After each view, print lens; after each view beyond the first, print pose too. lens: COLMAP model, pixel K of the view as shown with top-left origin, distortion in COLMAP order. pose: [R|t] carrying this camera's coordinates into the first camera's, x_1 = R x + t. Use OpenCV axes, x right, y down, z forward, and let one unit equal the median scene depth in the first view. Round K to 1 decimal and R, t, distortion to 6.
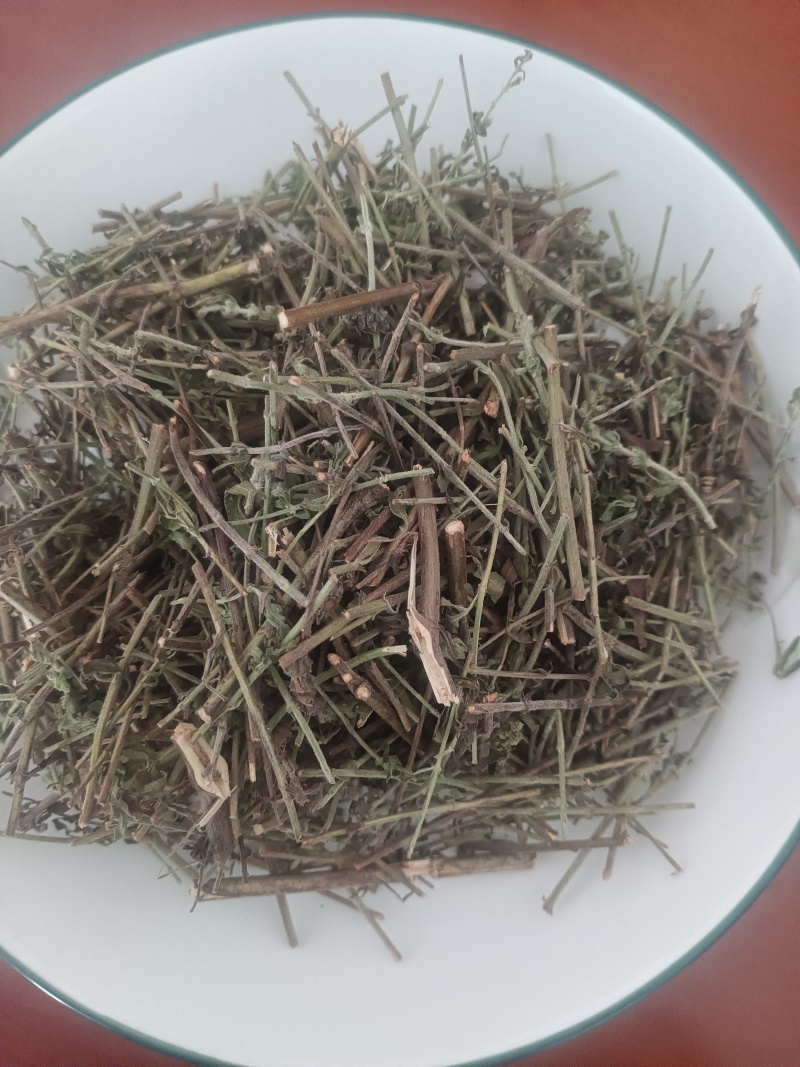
lens RADIAL K [[834.2, 0, 400.0], [0, 834.2, 533.5], [0, 0, 1]] dist [-0.064815, -0.000733]
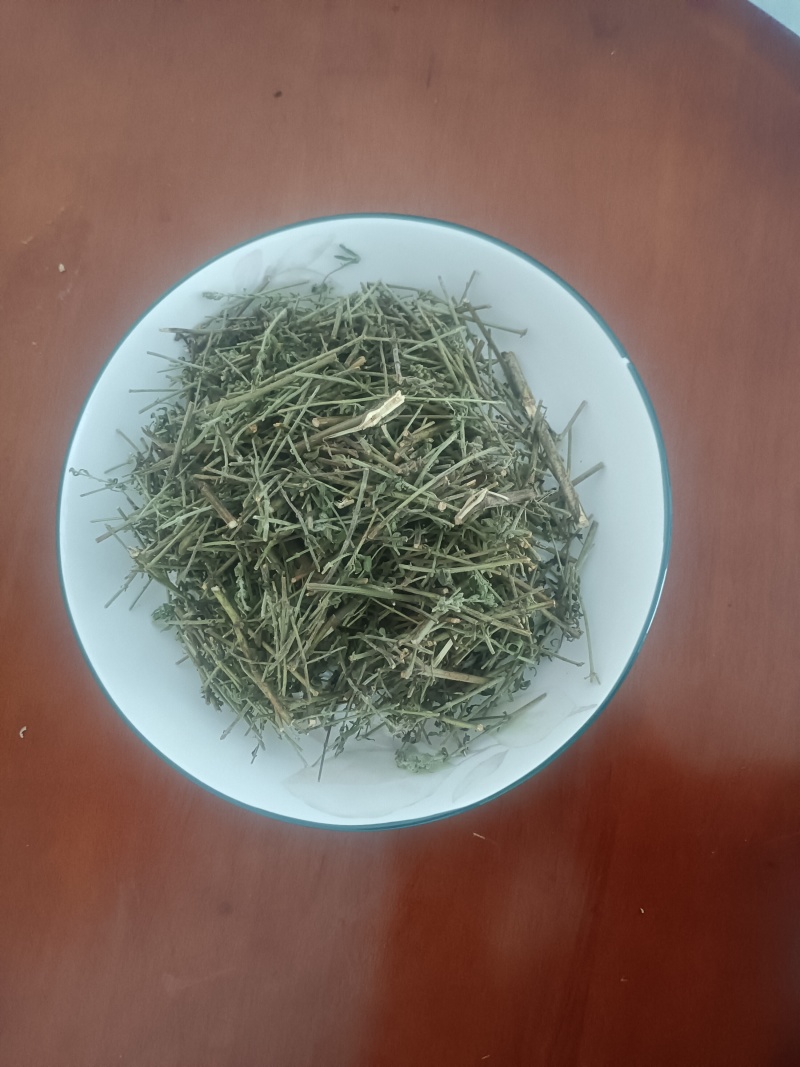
lens RADIAL K [[766.4, 0, 400.0], [0, 766.4, 533.5], [0, 0, 1]] dist [-0.005333, -0.101748]
pose [[-0.291301, -0.935794, 0.198578, -0.541932], [0.953223, -0.301449, -0.022256, 0.130494], [0.080688, 0.182806, 0.979832, -0.627104]]
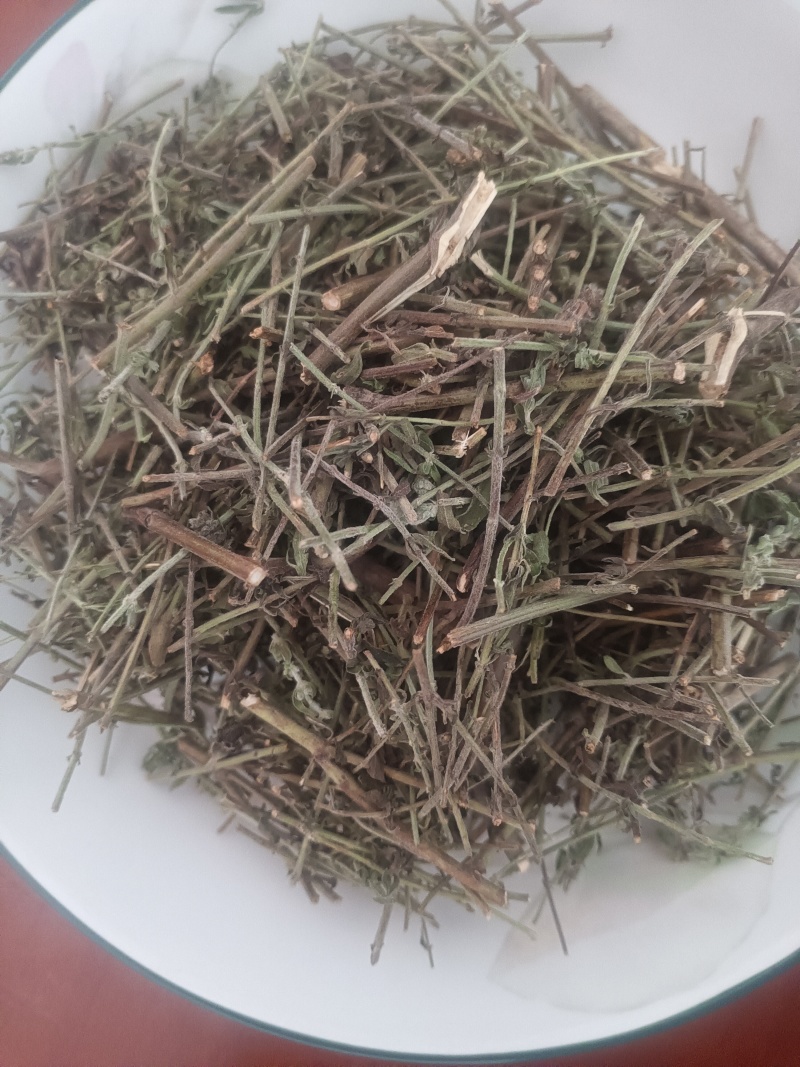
lens RADIAL K [[834.2, 0, 400.0], [0, 834.2, 533.5], [0, 0, 1]] dist [-0.064815, -0.000733]
pose [[-0.619684, -0.779257, 0.093544, -0.236185], [0.782887, -0.622154, 0.003476, -0.099936], [0.055490, 0.075388, 0.995609, 0.134116]]
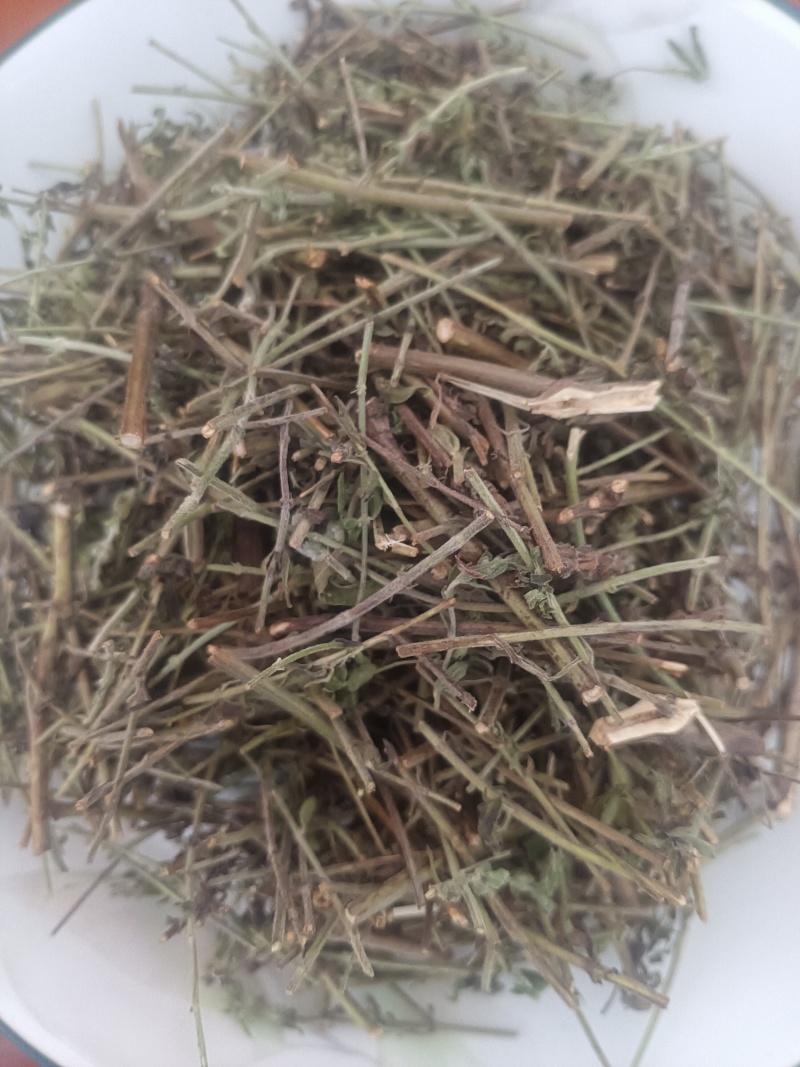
lens RADIAL K [[834.2, 0, 400.0], [0, 834.2, 533.5], [0, 0, 1]] dist [-0.064815, -0.000733]
pose [[0.282341, -0.956731, 0.070358, -0.175071], [0.959314, 0.281512, -0.021639, 0.021560], [0.000896, 0.073605, 0.997287, 0.205874]]
